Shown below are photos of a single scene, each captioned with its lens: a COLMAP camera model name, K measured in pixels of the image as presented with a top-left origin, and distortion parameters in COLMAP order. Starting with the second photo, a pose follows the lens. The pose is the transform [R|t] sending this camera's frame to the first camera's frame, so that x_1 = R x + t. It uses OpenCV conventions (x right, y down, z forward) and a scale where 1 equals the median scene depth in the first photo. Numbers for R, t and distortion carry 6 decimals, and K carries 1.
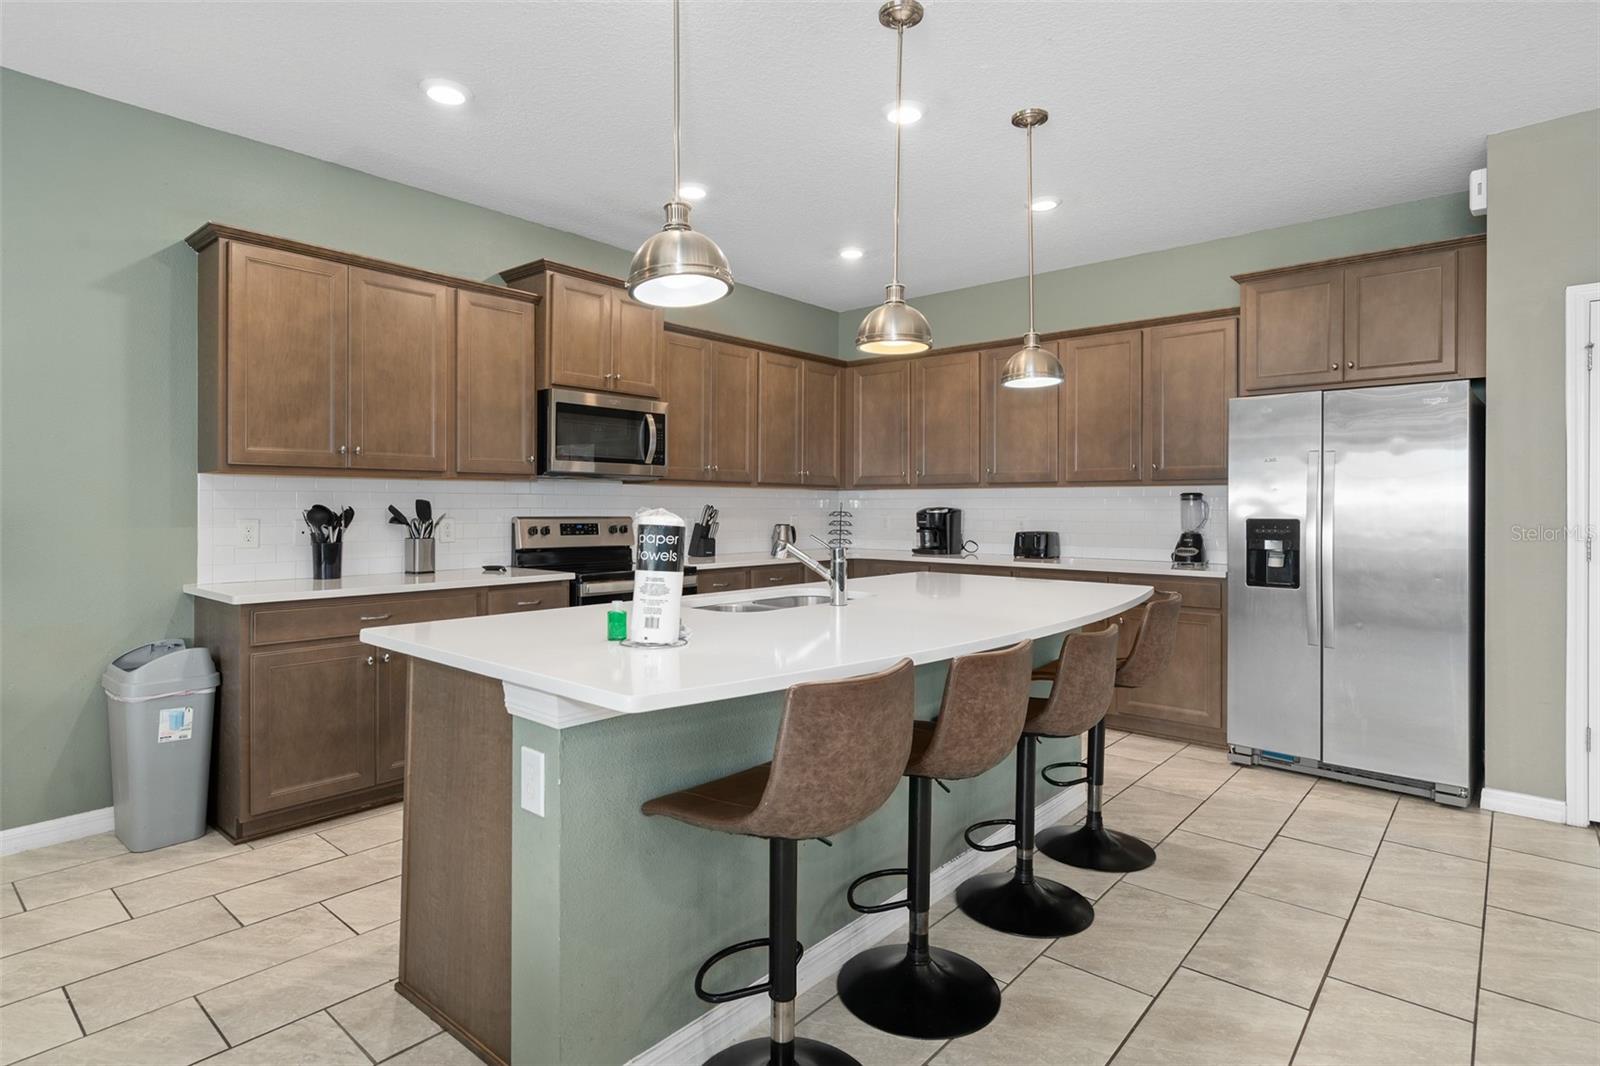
lens RADIAL K [[832.5, 0, 789.4], [0, 832.5, 500.4], [0, 0, 1]] dist [0.003983, 0.000619]
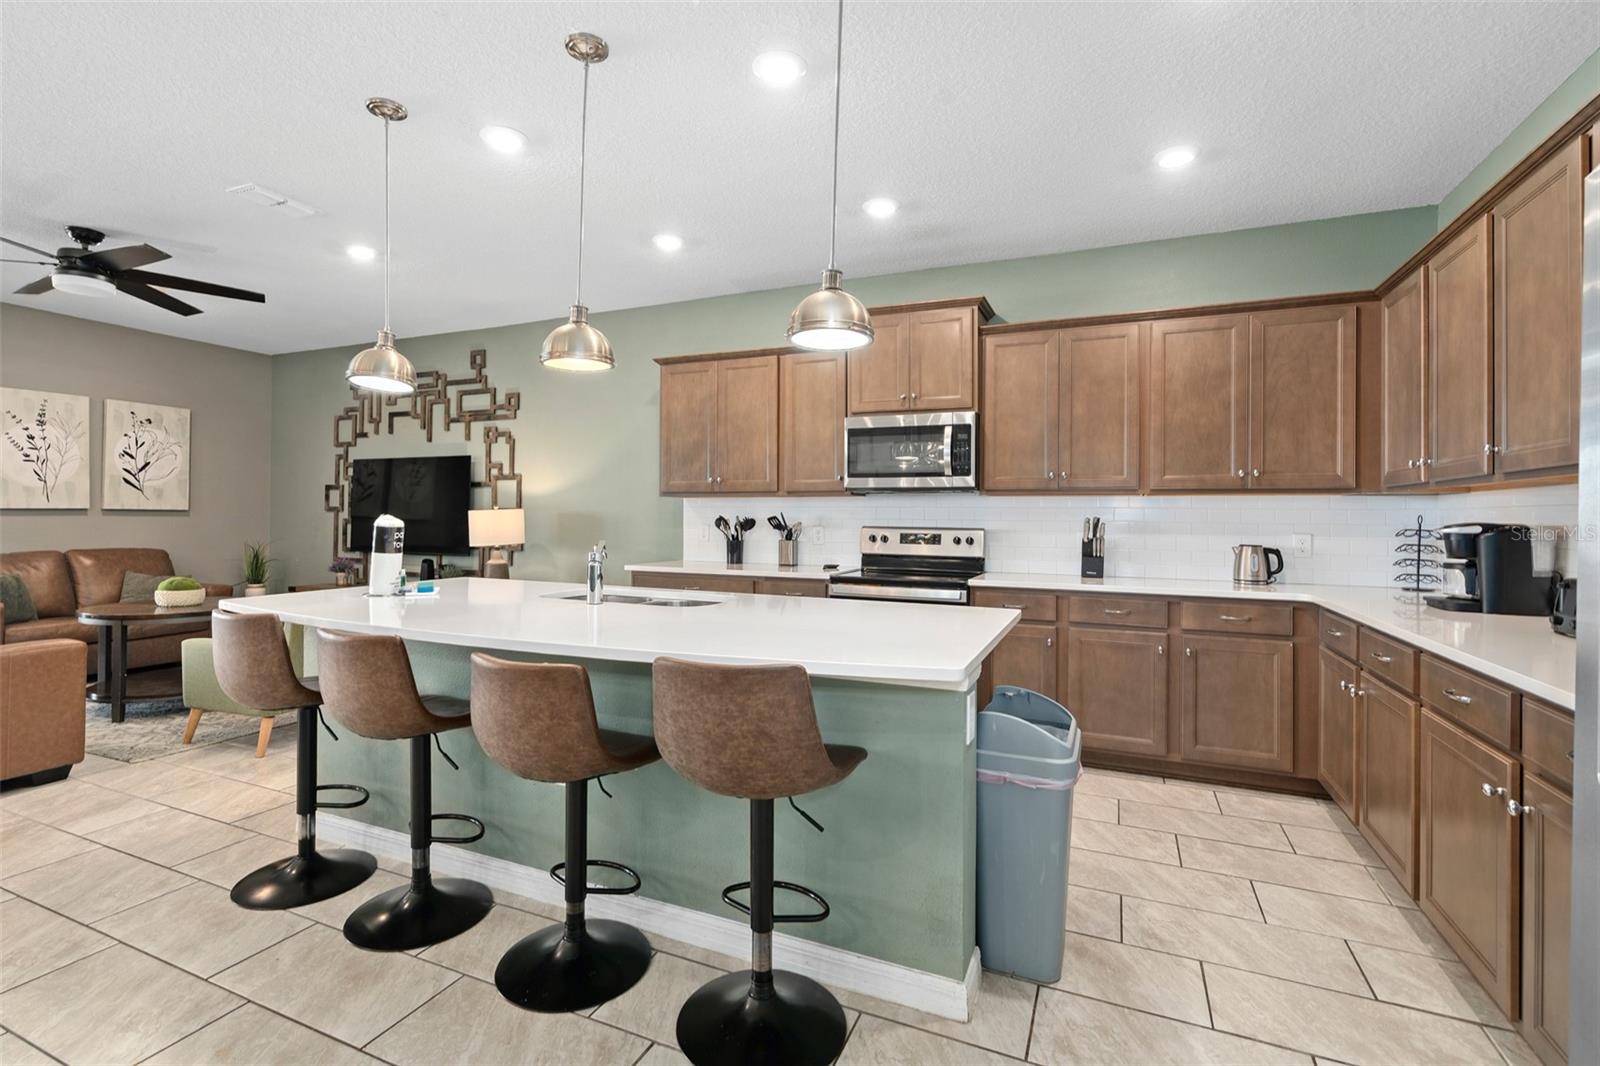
lens RADIAL K [[722.4, 0, 794.5], [0, 722.4, 520.7], [0, 0, 1]] dist [-0.007660, 0.001849]
pose [[0.295724, 0.006166, -0.955253, 0.751042], [0.000569, 0.999978, 0.006631, 0.005494], [0.955273, -0.002505, 0.295714, 0.692696]]
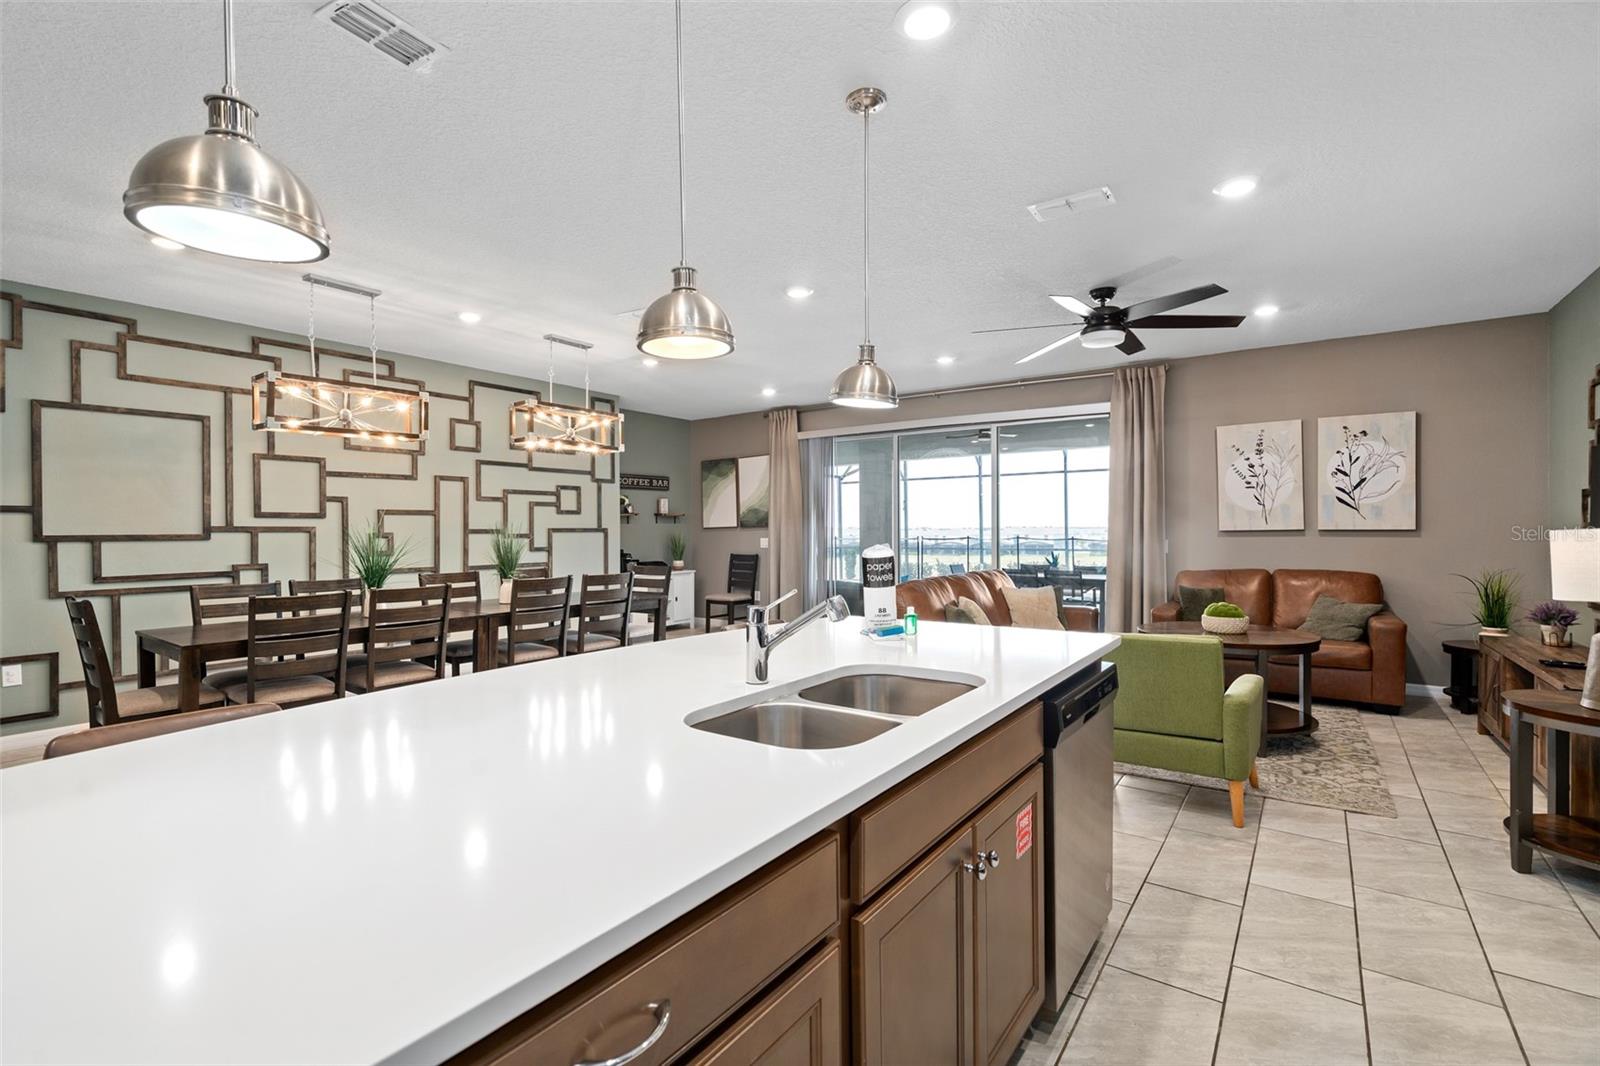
lens RADIAL K [[722.4, 0, 785.2], [0, 722.4, 531.6], [0, 0, 1]] dist [-0.007660, 0.001849]
pose [[-0.997197, 0.001597, -0.074803, 0.069140], [0.001965, 0.999986, -0.004841, -0.001950], [0.074794, -0.004975, -0.997187, 1.168061]]
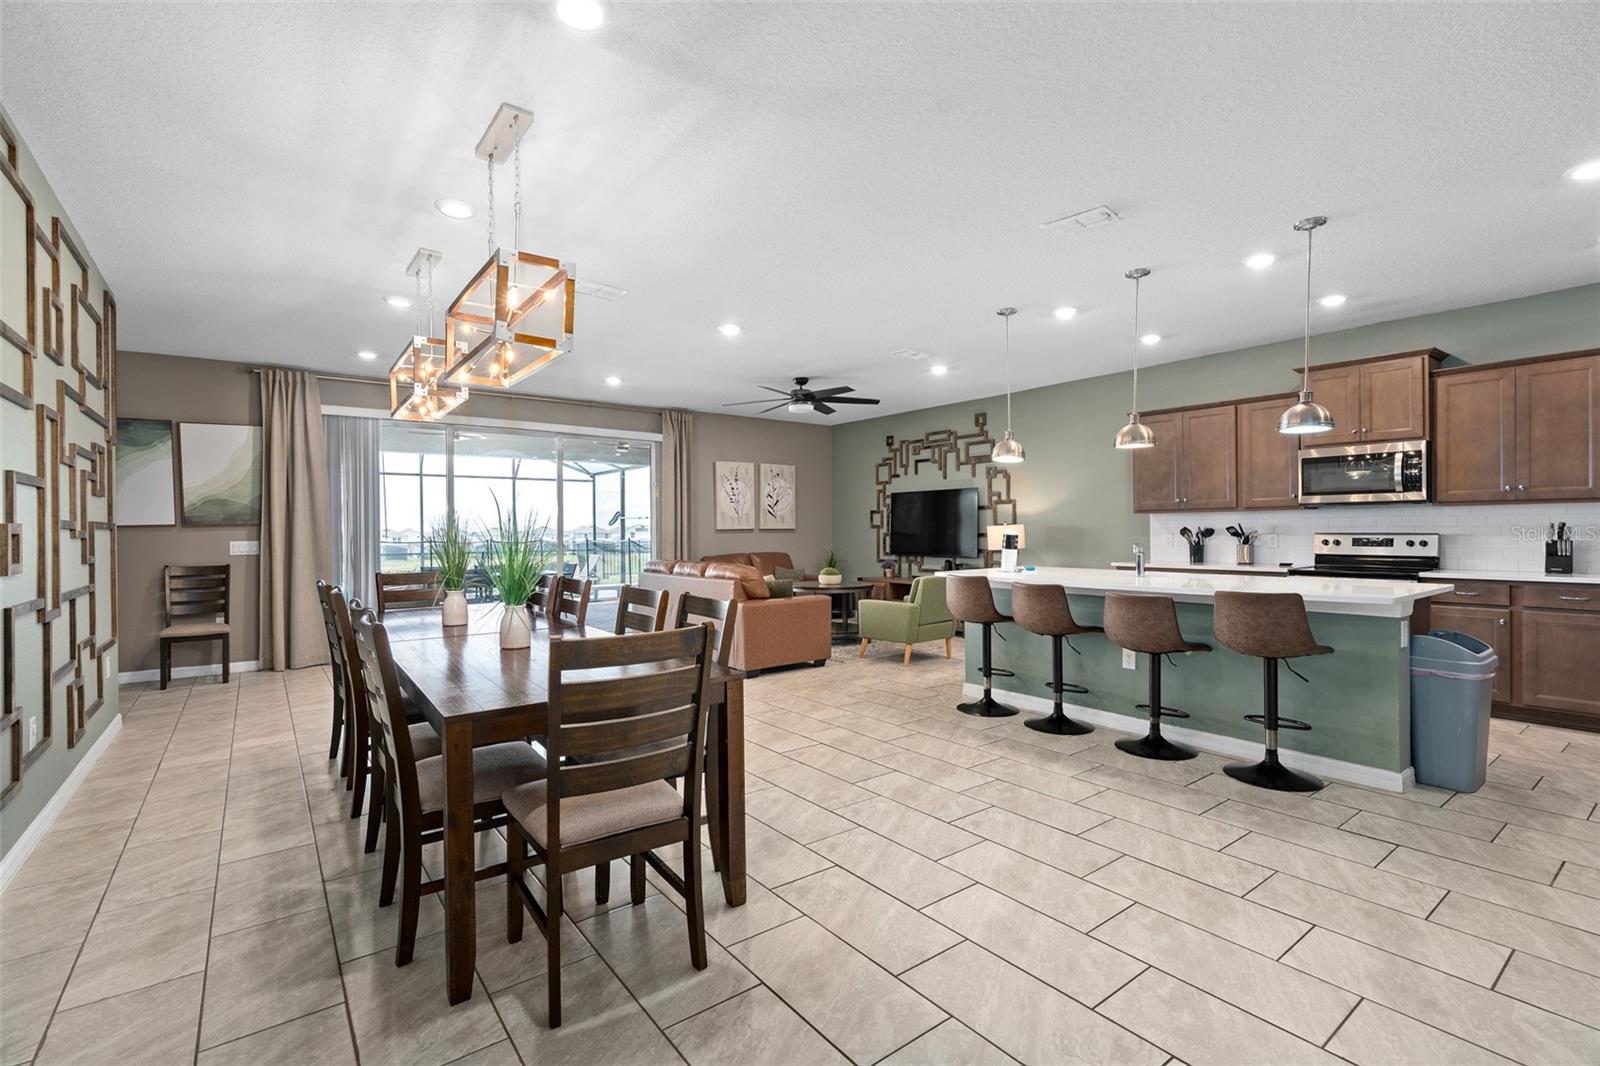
lens RADIAL K [[722.4, 0, 793.7], [0, 722.4, 533.1], [0, 0, 1]] dist [-0.007660, 0.001849]
pose [[-0.212034, 0.002989, -0.977258, 1.358611], [0.014704, 0.999892, -0.000133, 0.007069], [0.977152, -0.014398, -0.212055, 0.399294]]
